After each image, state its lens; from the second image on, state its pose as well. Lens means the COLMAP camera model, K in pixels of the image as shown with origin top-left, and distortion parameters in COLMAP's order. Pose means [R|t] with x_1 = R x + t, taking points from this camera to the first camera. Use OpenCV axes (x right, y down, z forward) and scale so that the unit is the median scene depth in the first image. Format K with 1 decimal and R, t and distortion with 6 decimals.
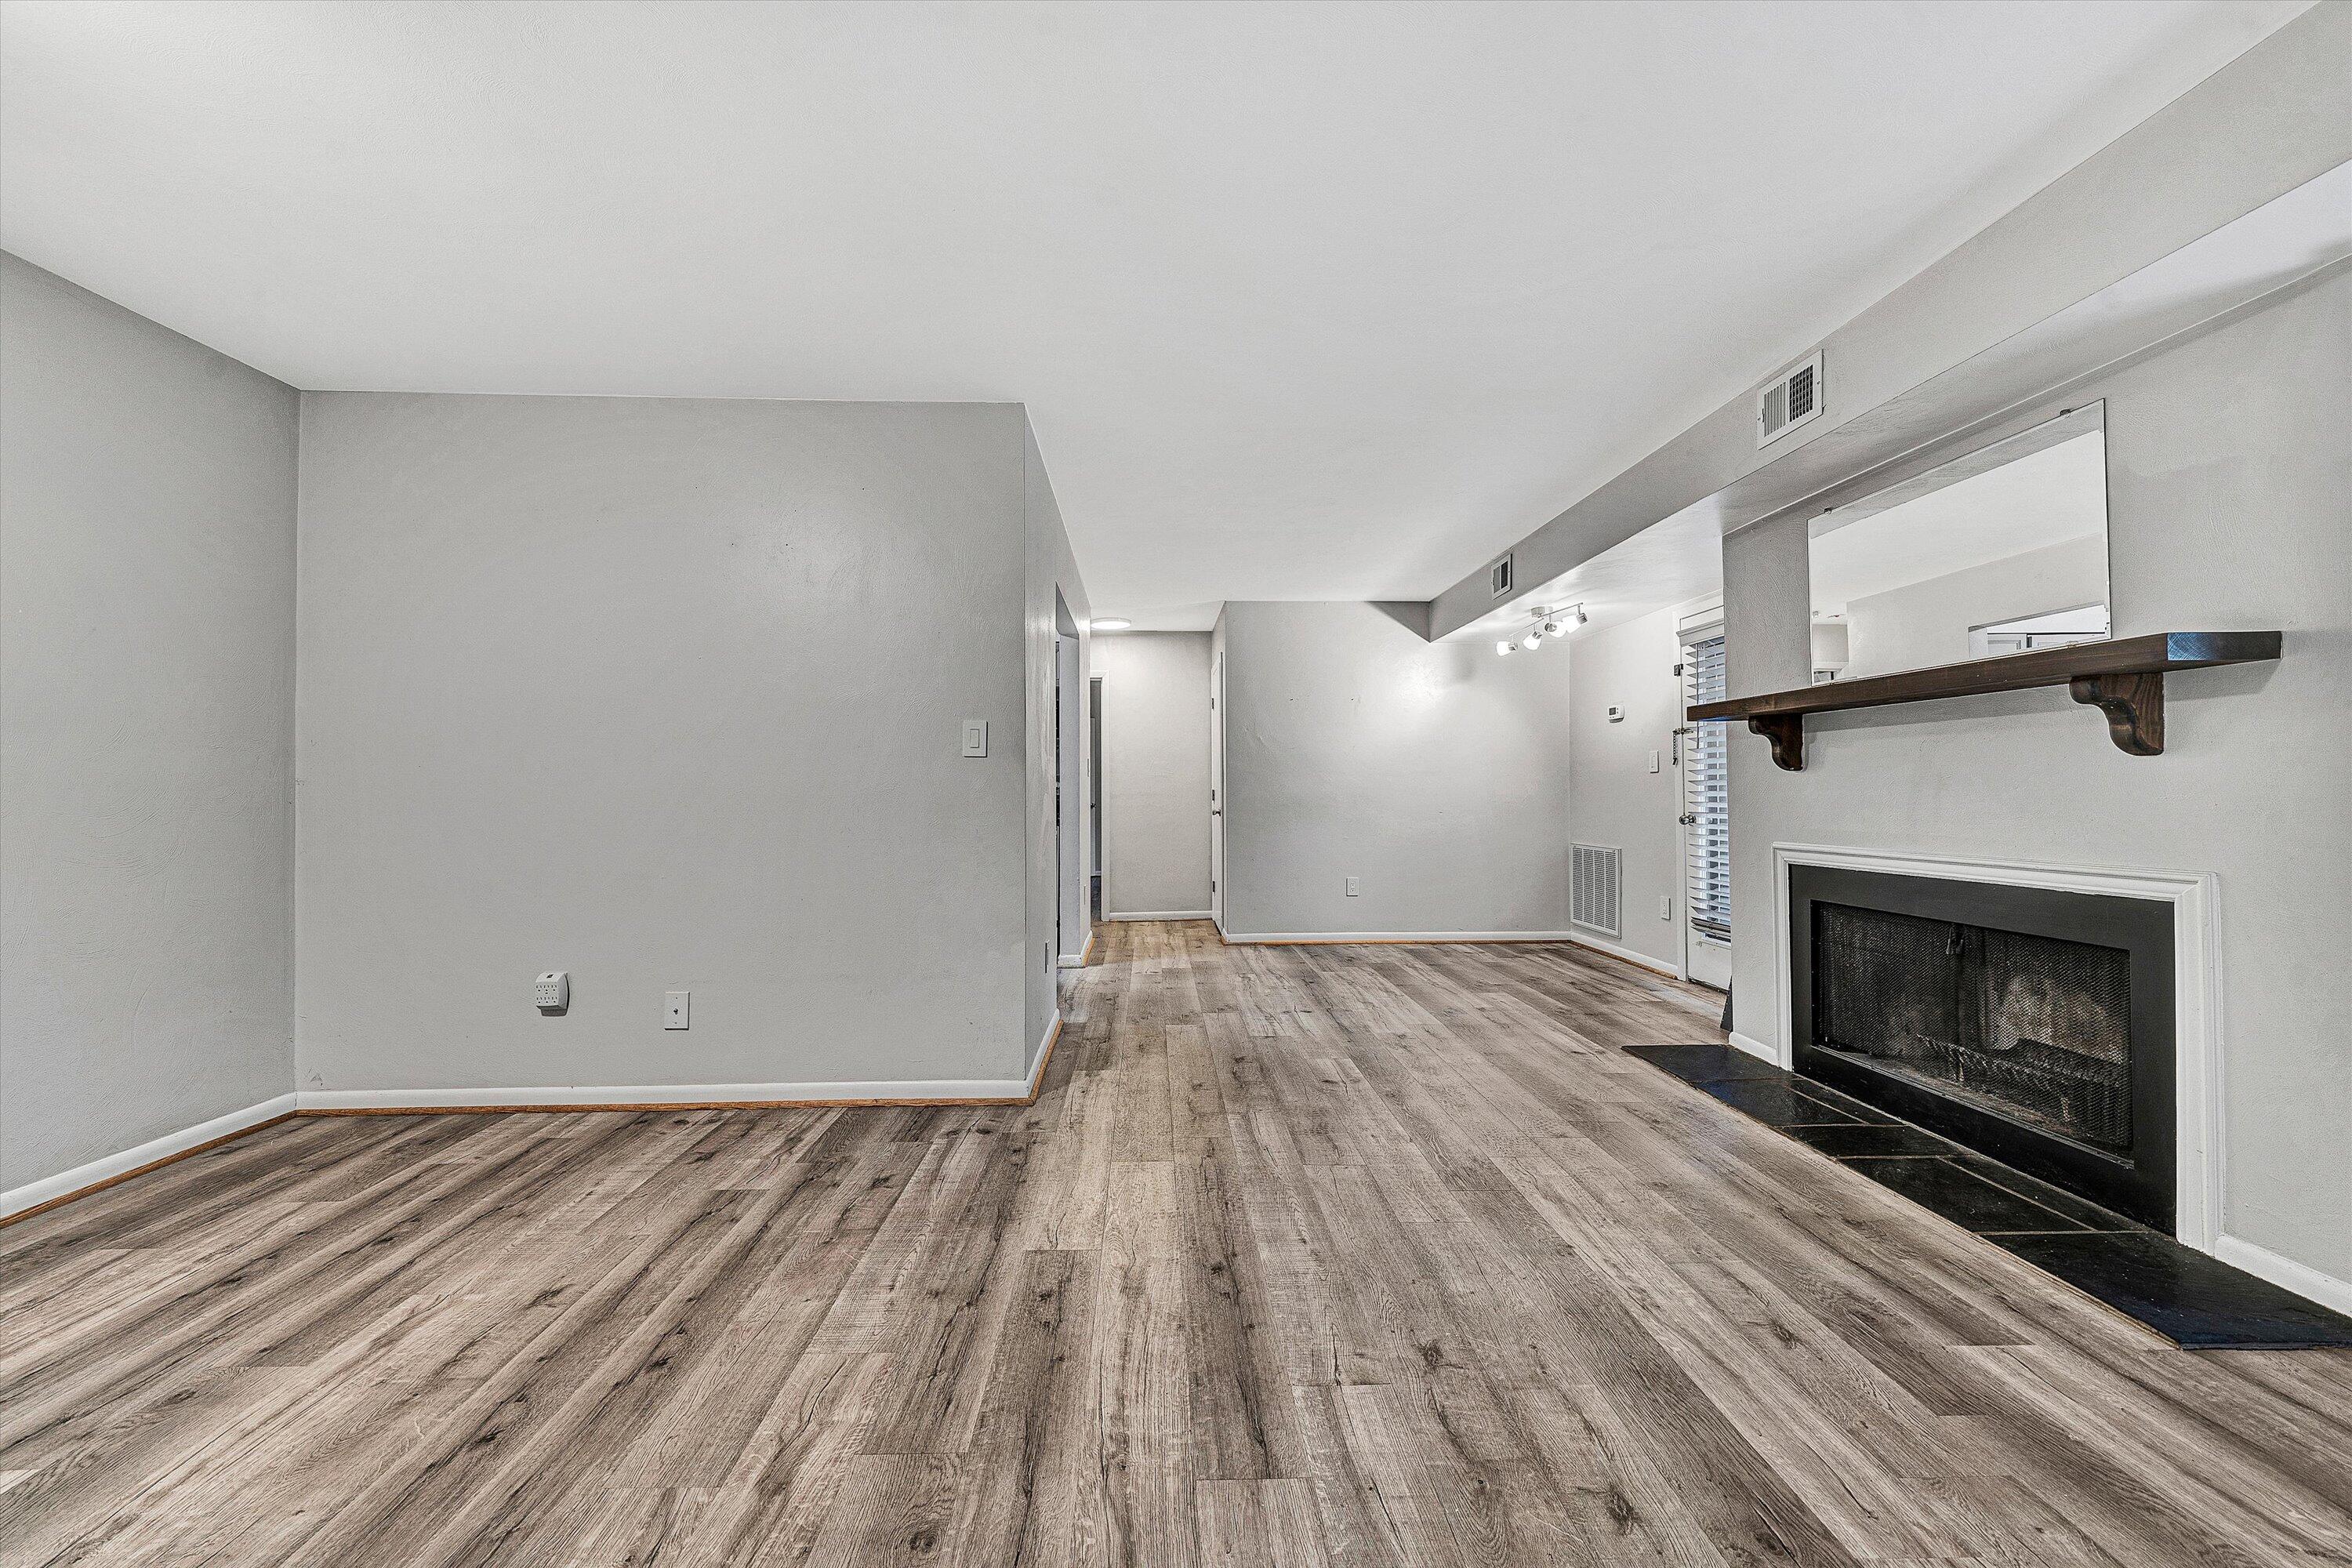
lens RADIAL K [[812.1, 0, 1162.4], [0, 812.1, 779.3], [0, 0, 1]] dist [0.003626, 0.000135]
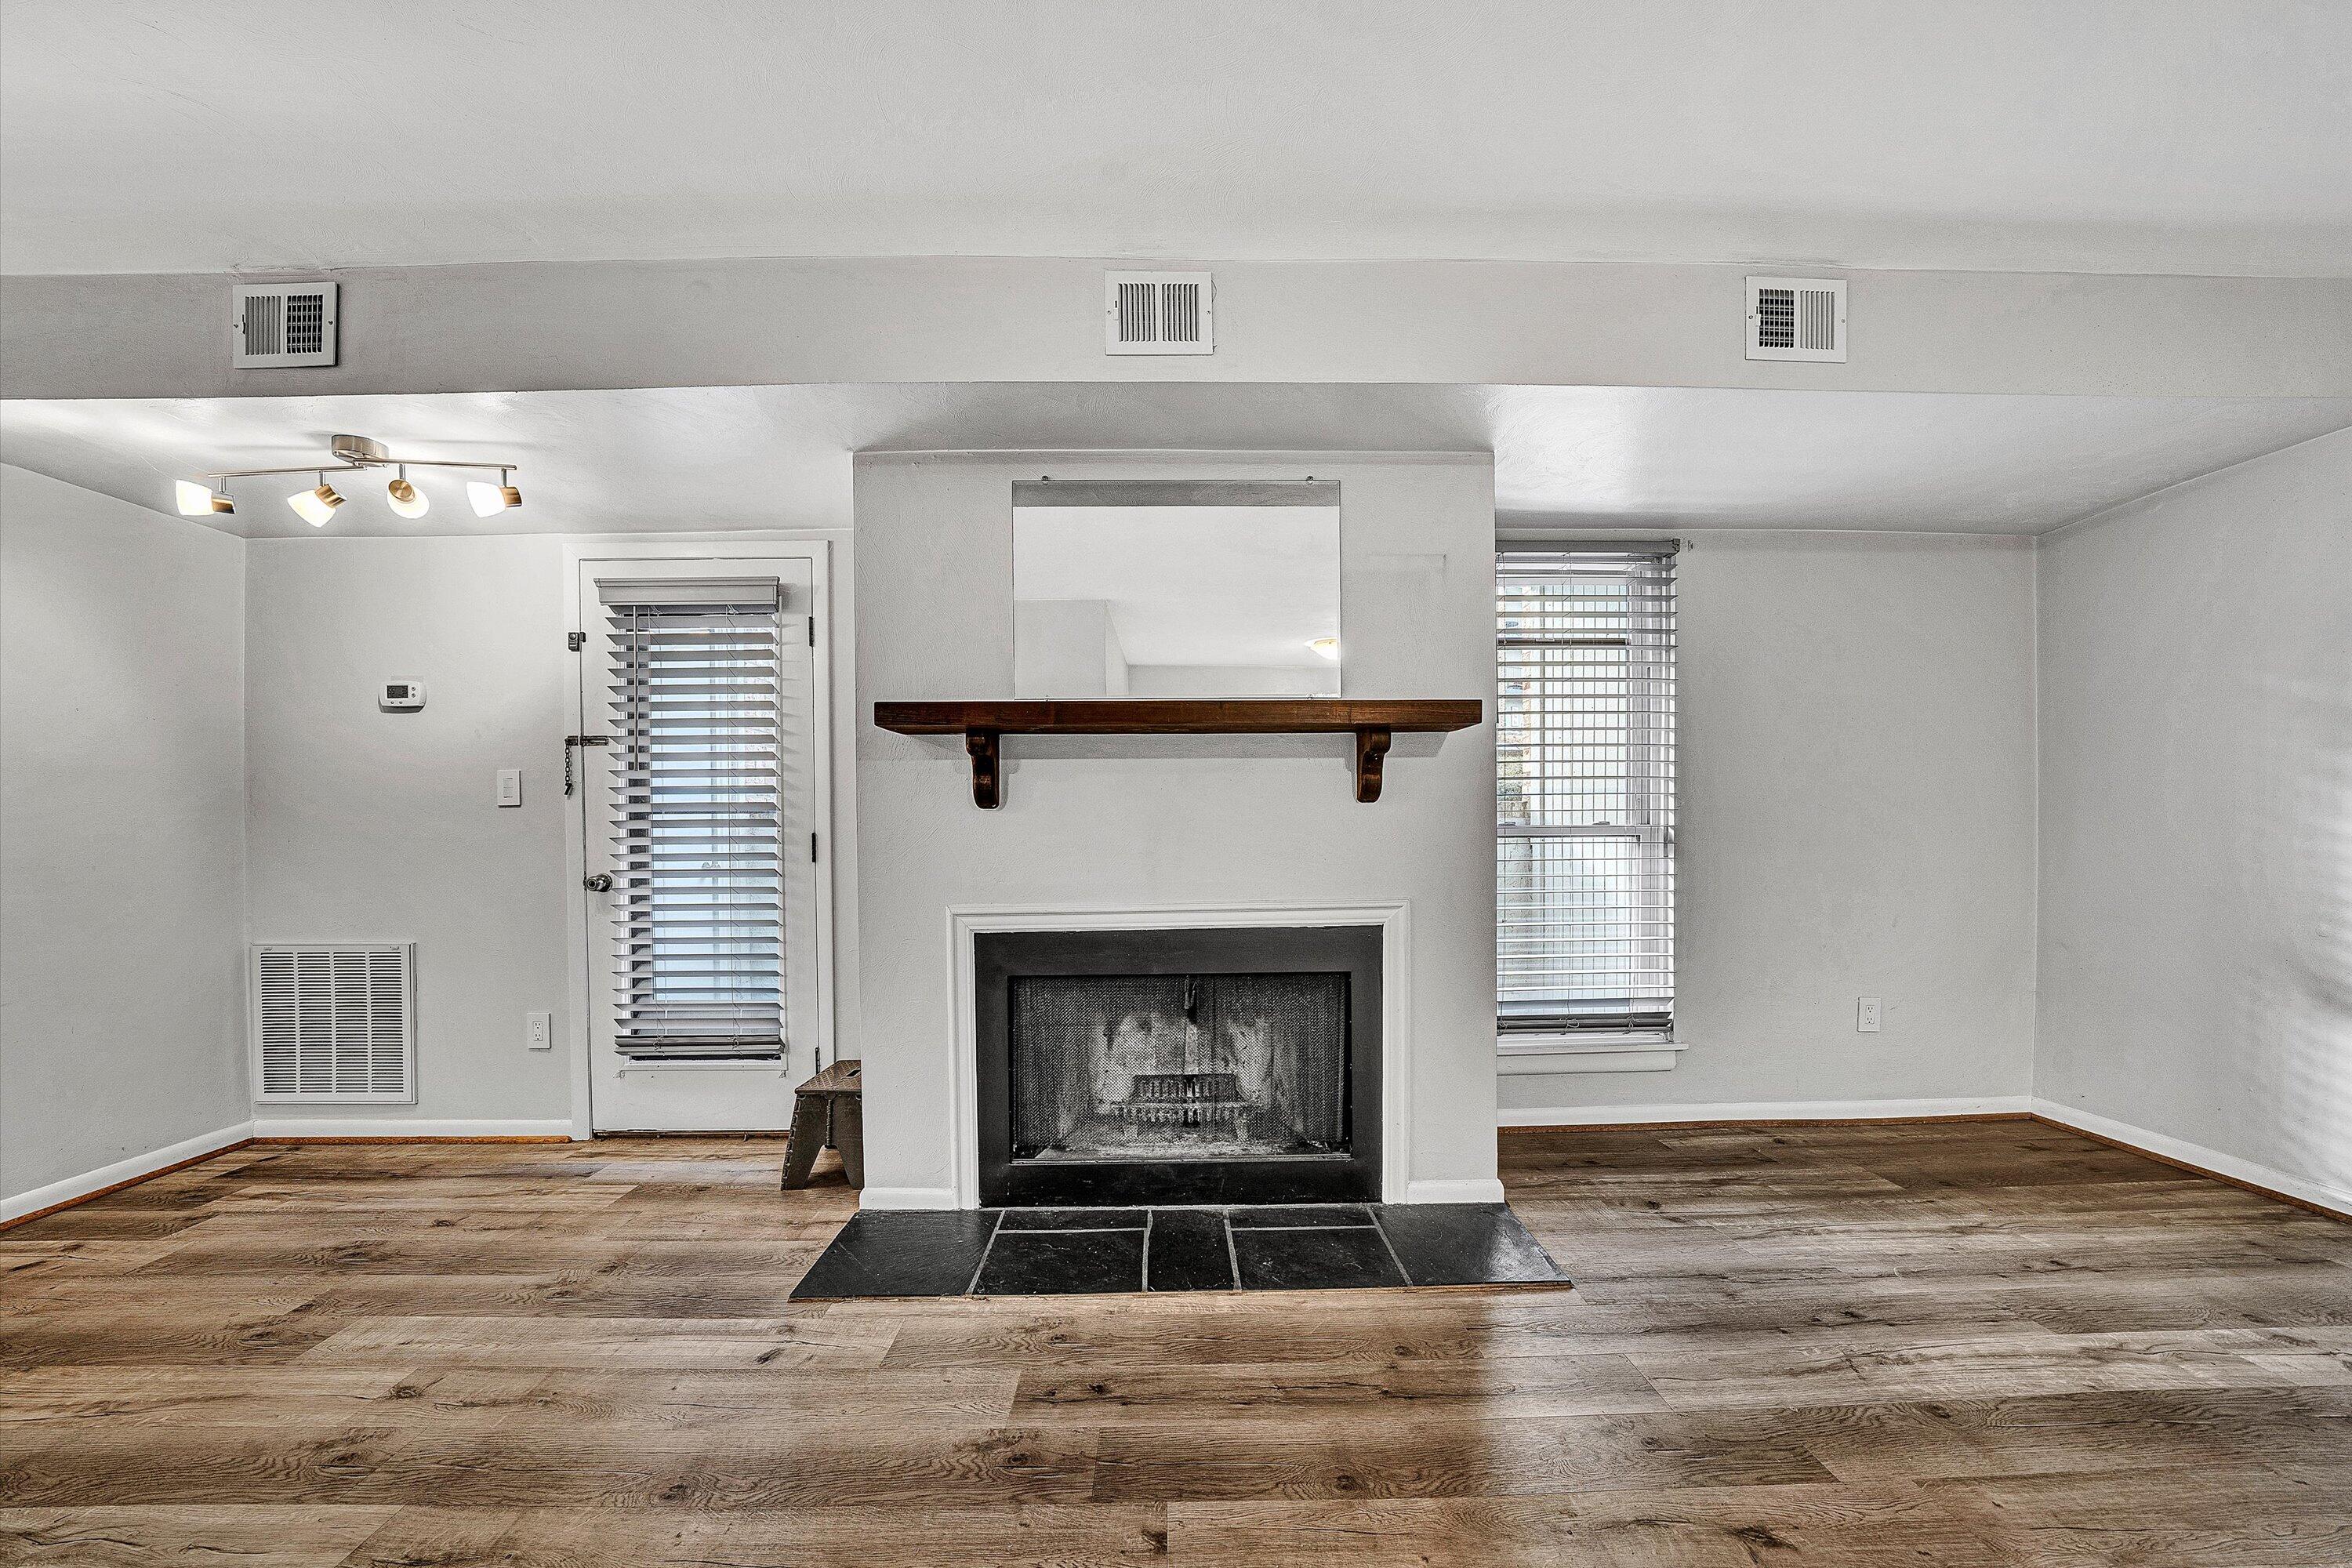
lens RADIAL K [[858.5, 0, 1179.2], [0, 858.5, 840.2], [0, 0, 1]] dist [-0.028822, 0.004671]
pose [[0.002444, -0.009755, 0.999949, -0.014495], [-0.007354, 0.999925, 0.009773, 0.013765], [-0.999970, -0.007378, 0.002372, 1.101704]]
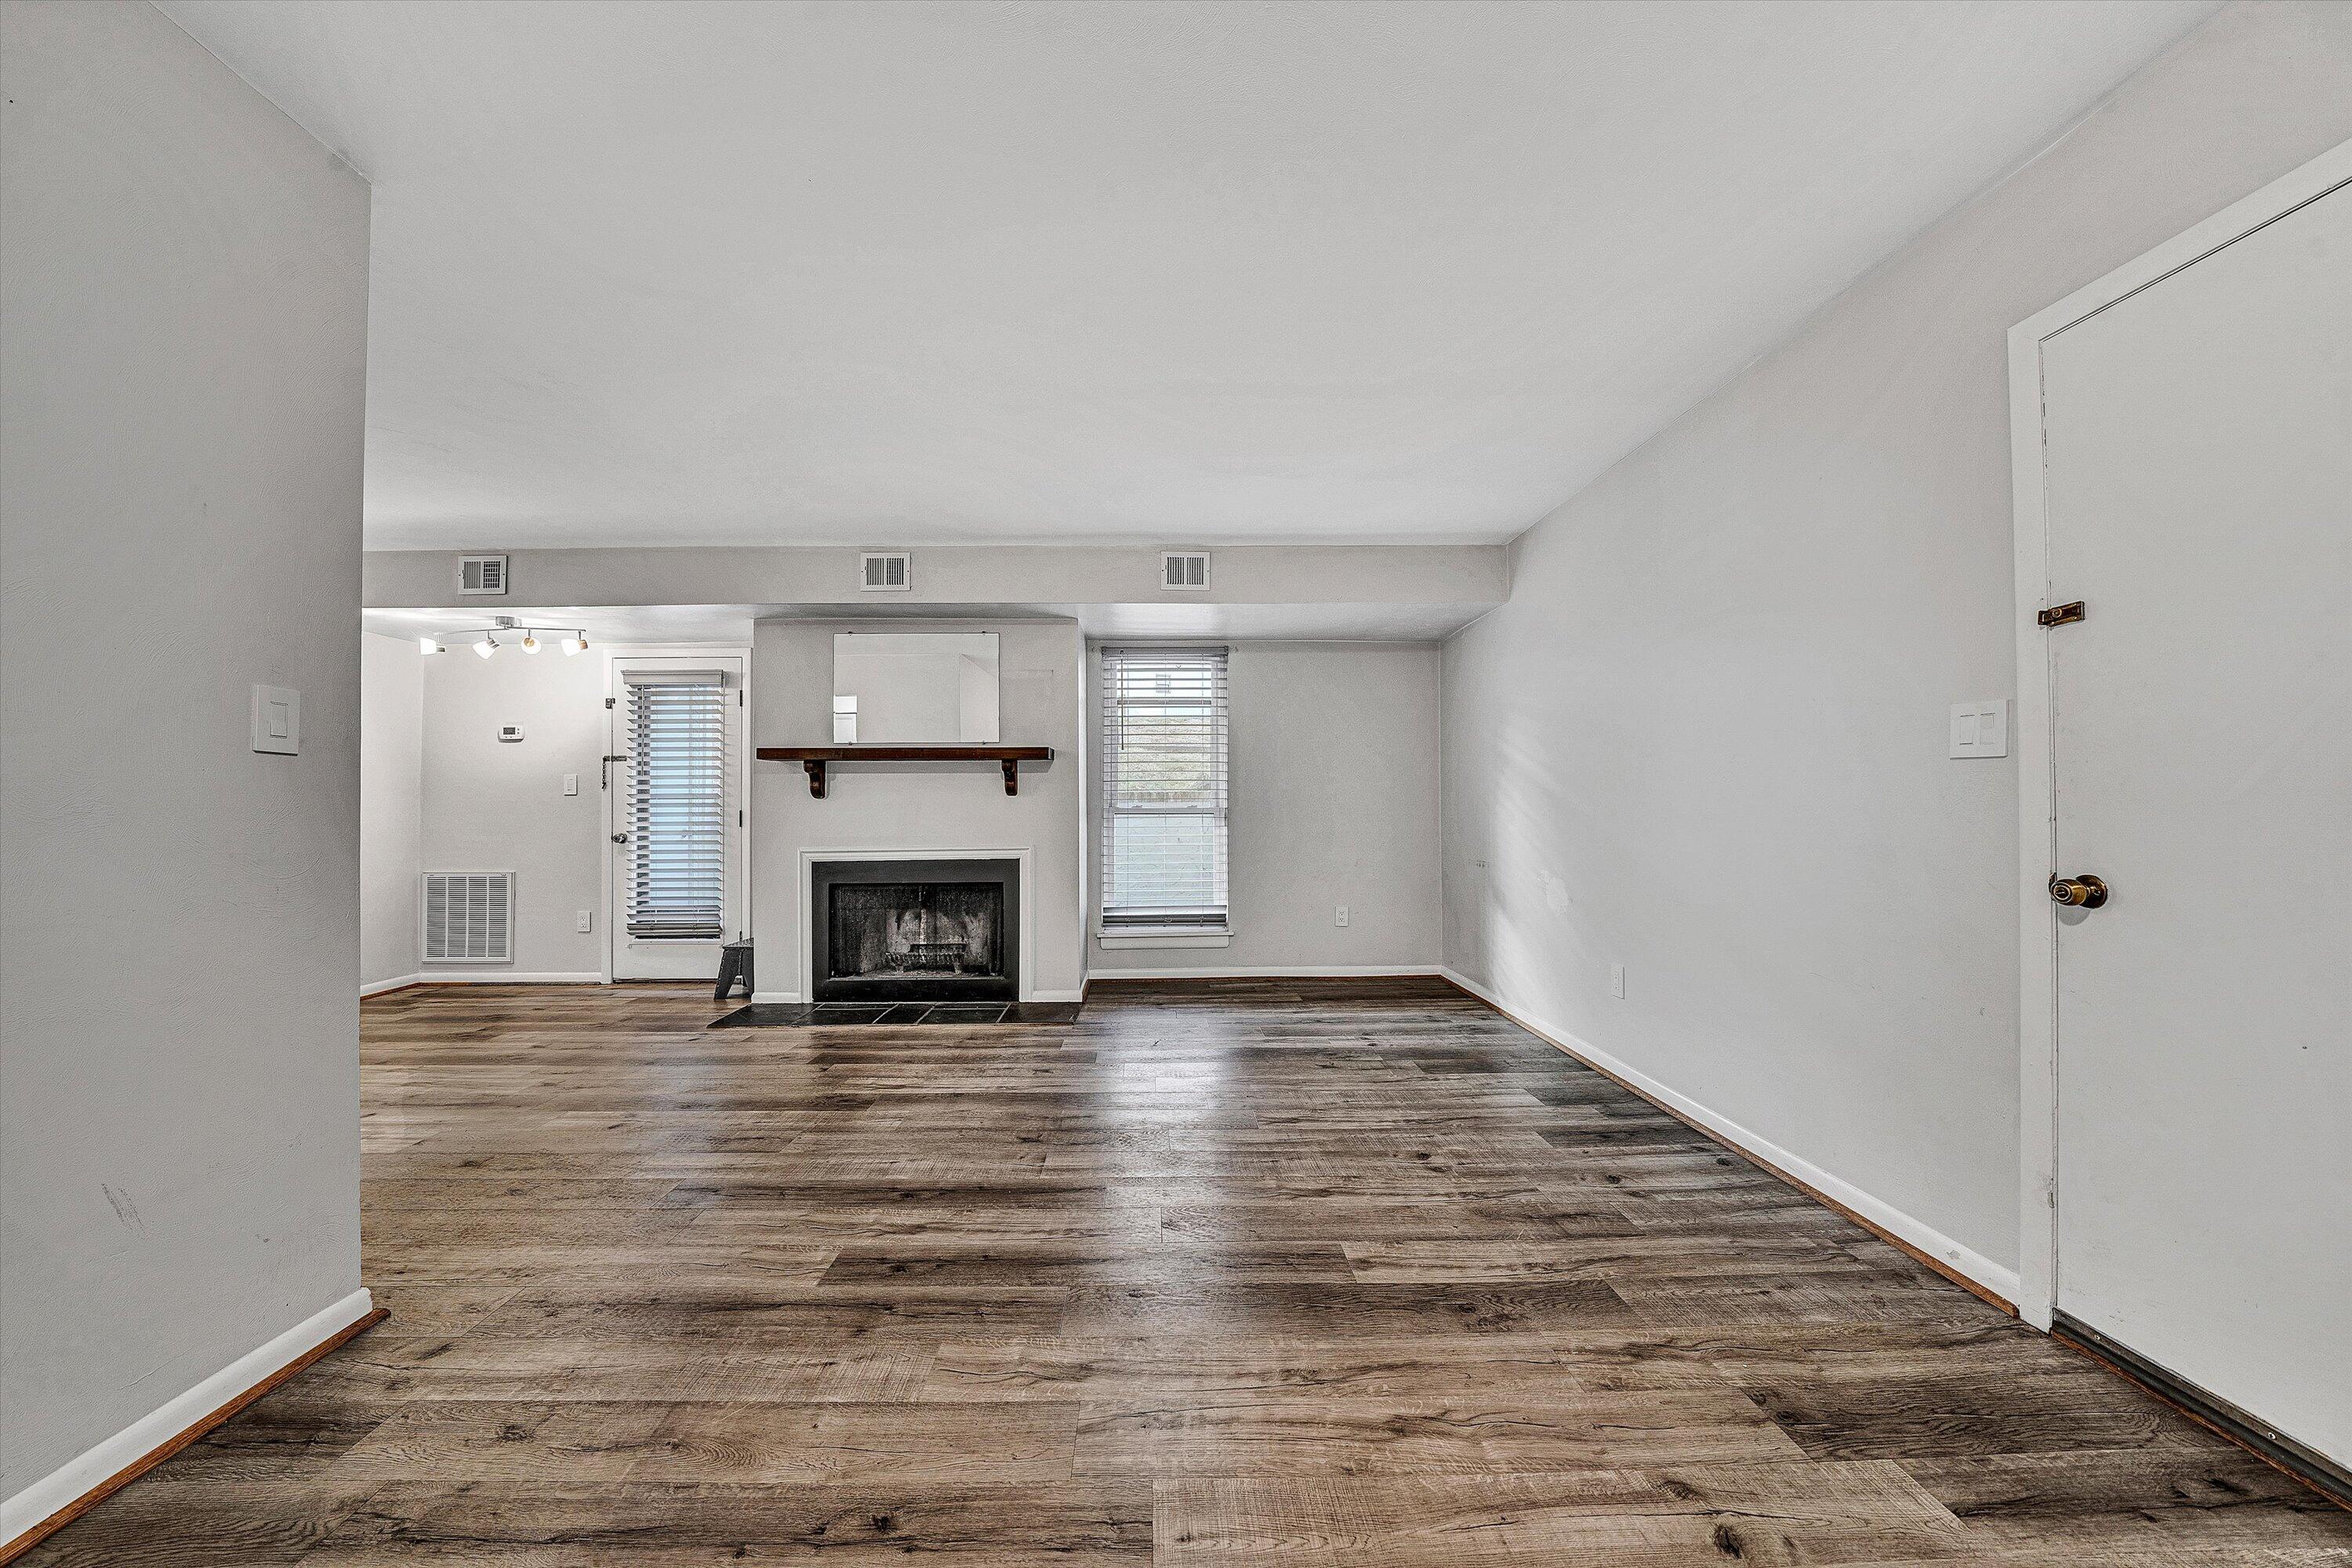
lens RADIAL K [[825.5, 0, 1168.0], [0, 825.5, 790.6], [0, 0, 1]] dist [-0.021483, 0.000478]
pose [[-0.001223, 0.022589, 0.999744, -0.970201], [-0.009128, 0.999703, -0.022599, 0.005185], [-0.999958, -0.009154, -0.001017, 0.490398]]
